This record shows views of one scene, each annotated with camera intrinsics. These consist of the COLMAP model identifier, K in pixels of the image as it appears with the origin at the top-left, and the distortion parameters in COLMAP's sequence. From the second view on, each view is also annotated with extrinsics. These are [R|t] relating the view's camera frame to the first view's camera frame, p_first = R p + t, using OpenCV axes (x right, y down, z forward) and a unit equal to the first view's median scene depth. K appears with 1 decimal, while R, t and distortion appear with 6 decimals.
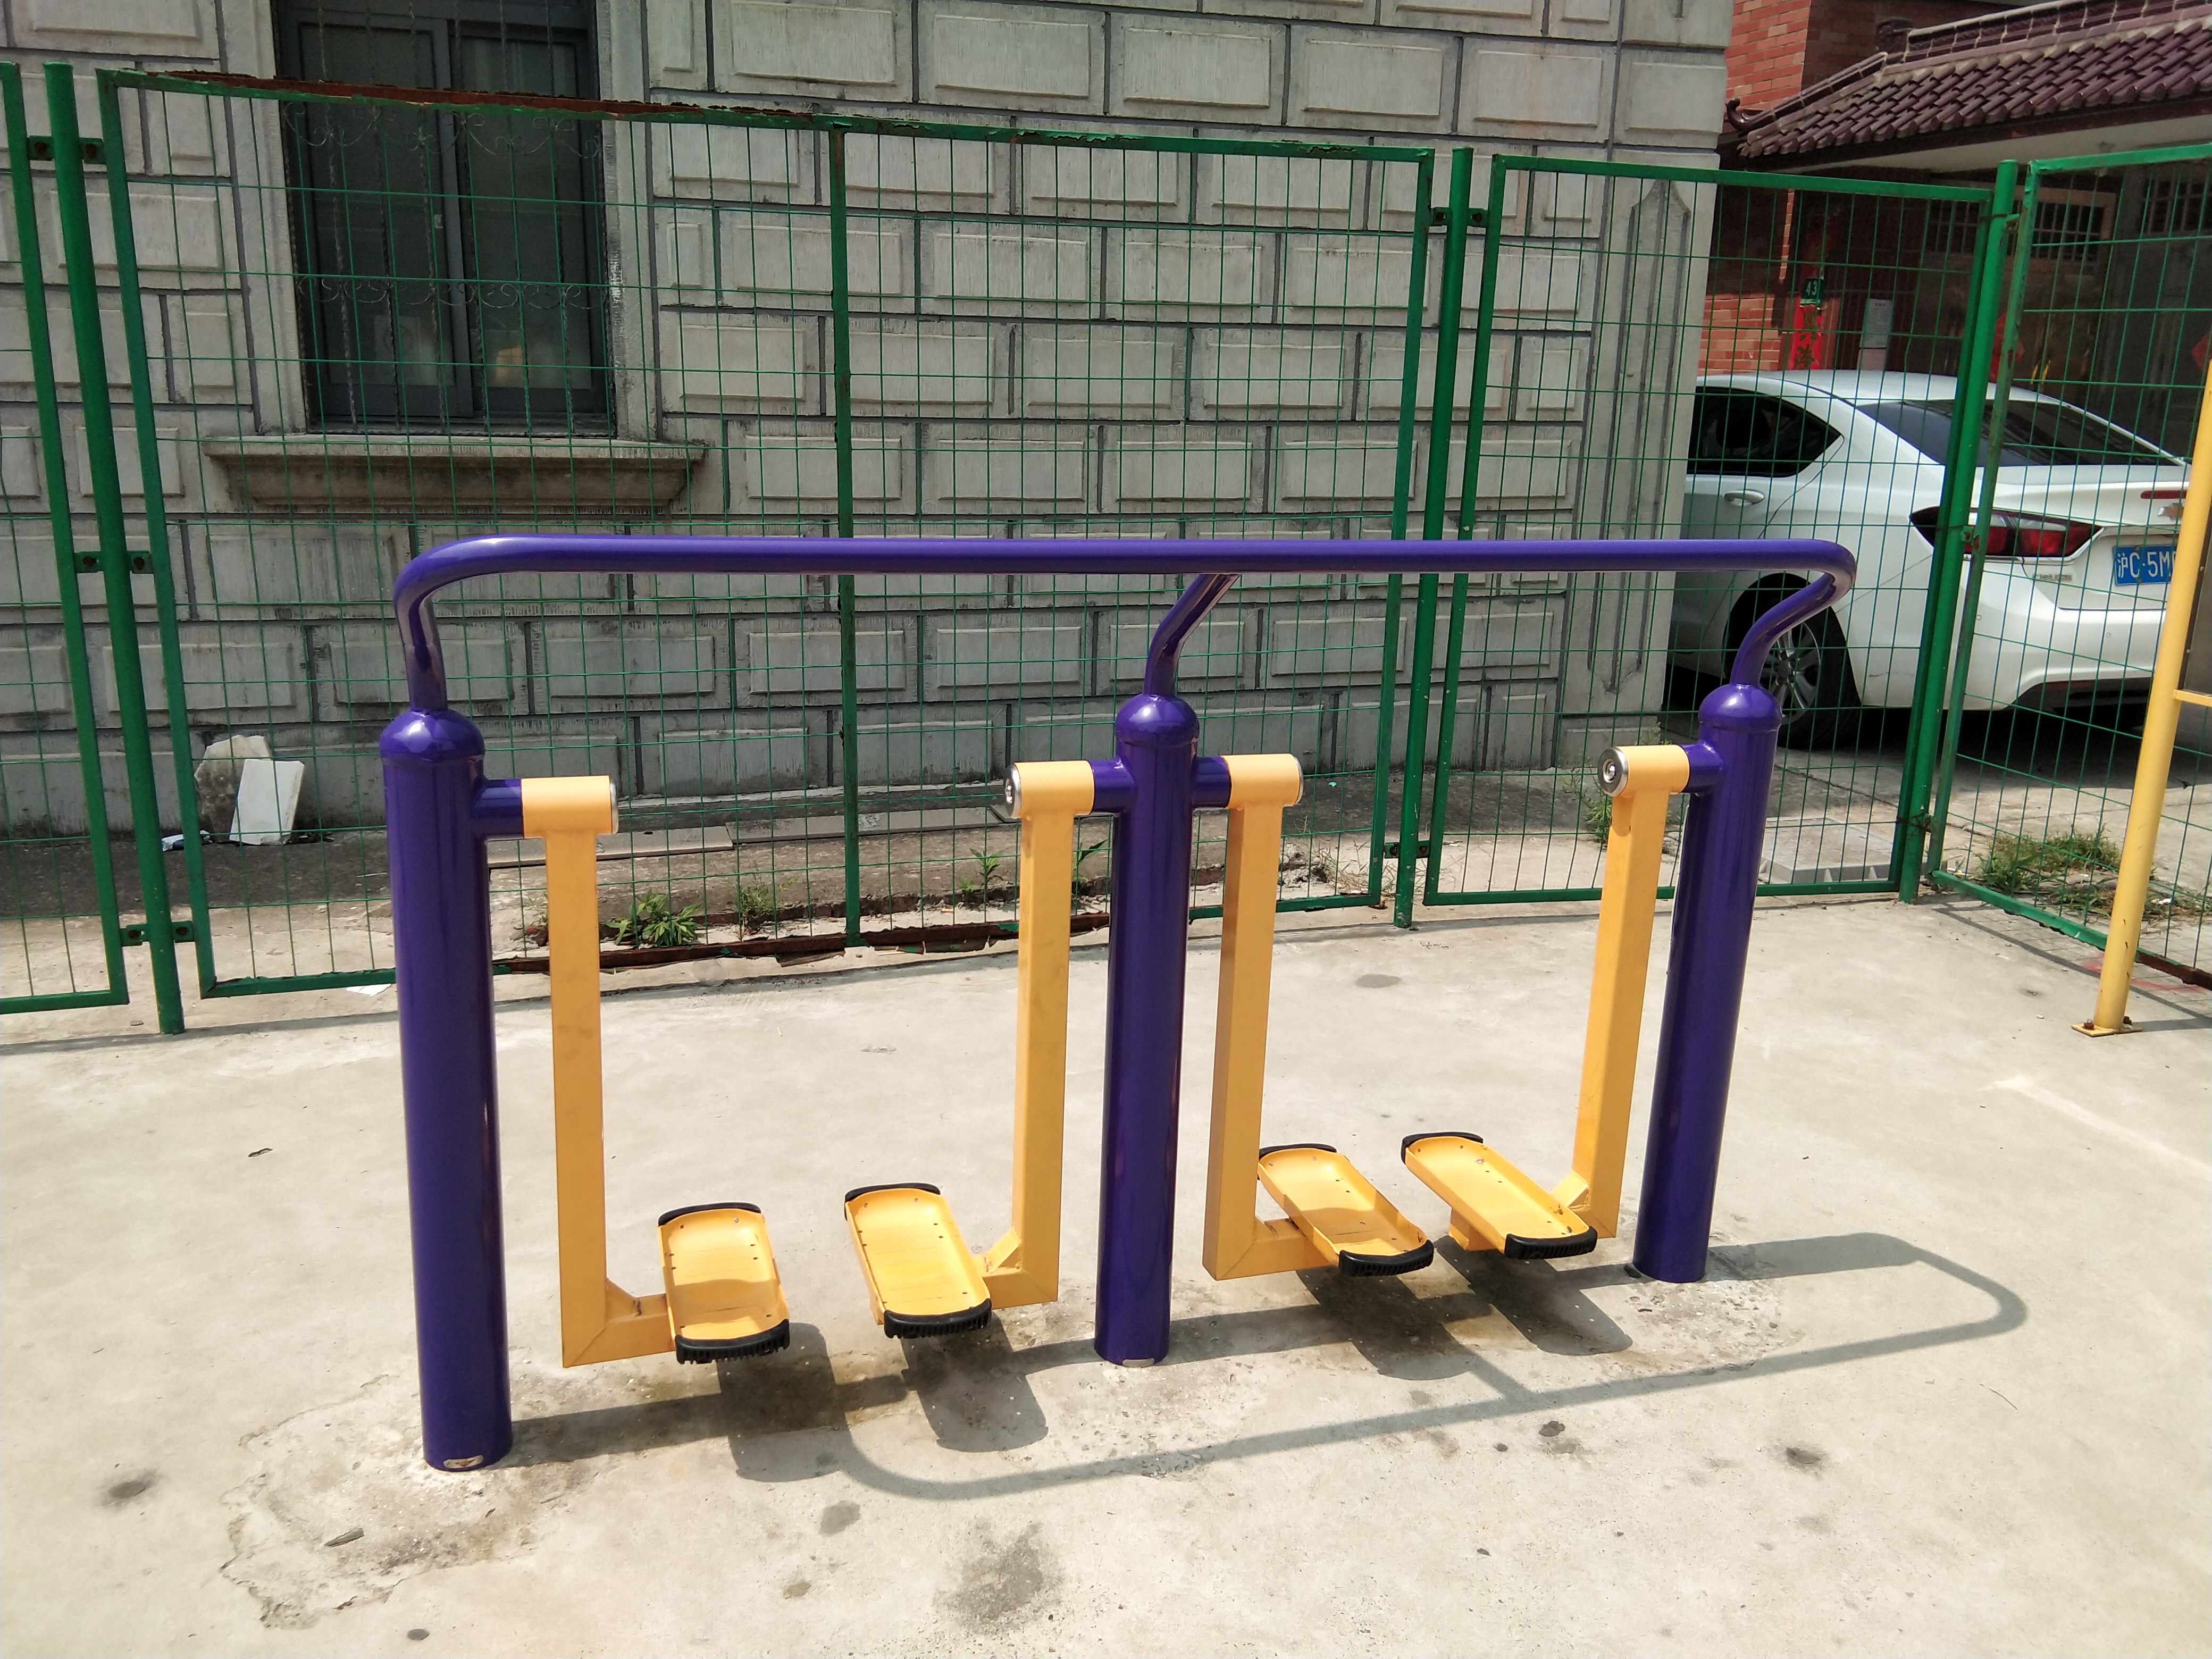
lens RADIAL K [[1833.2, 0, 1104.1], [0, 1833.2, 827.1], [0, 0, 1]] dist [0.044119, -0.064514]
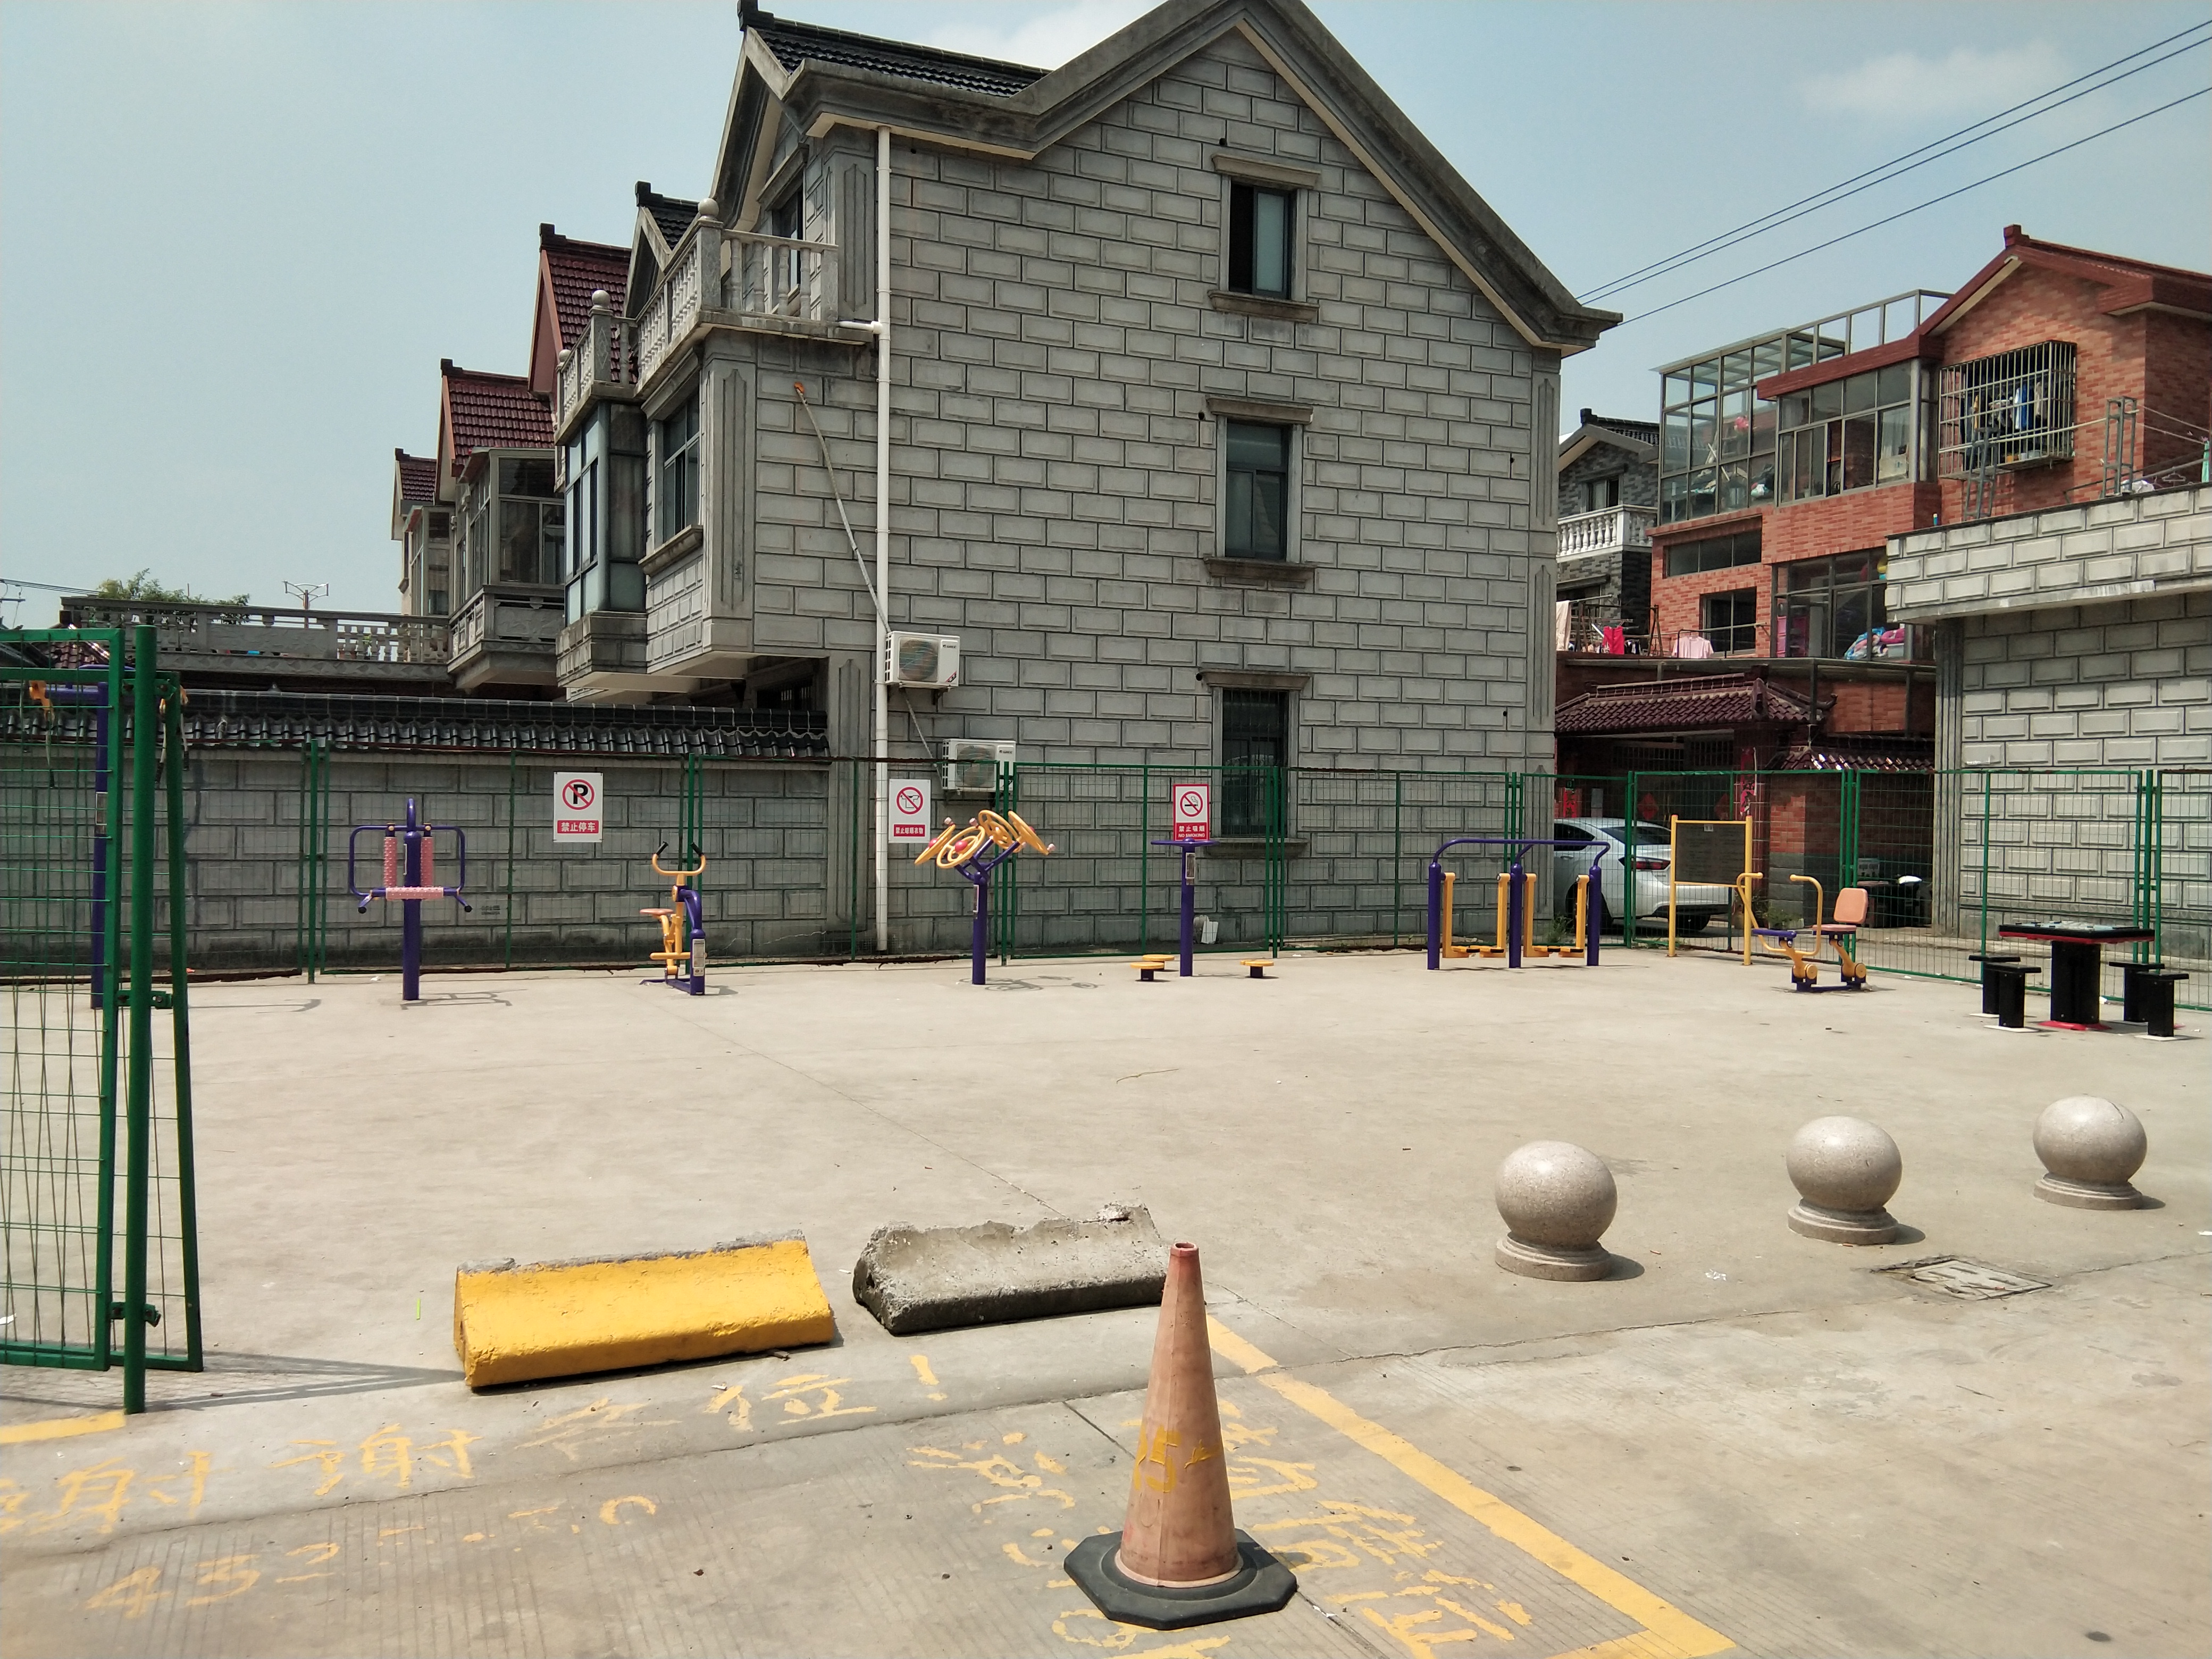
lens RADIAL K [[1833.2, 0, 1100.6], [0, 1833.2, 825.7], [0, 0, 1]] dist [0.044119, -0.064514]
pose [[0.991297, -0.008125, 0.131396, -1.028084], [0.038779, 0.971830, -0.232471, 0.563641], [-0.125805, 0.235544, 0.963687, -2.334304]]
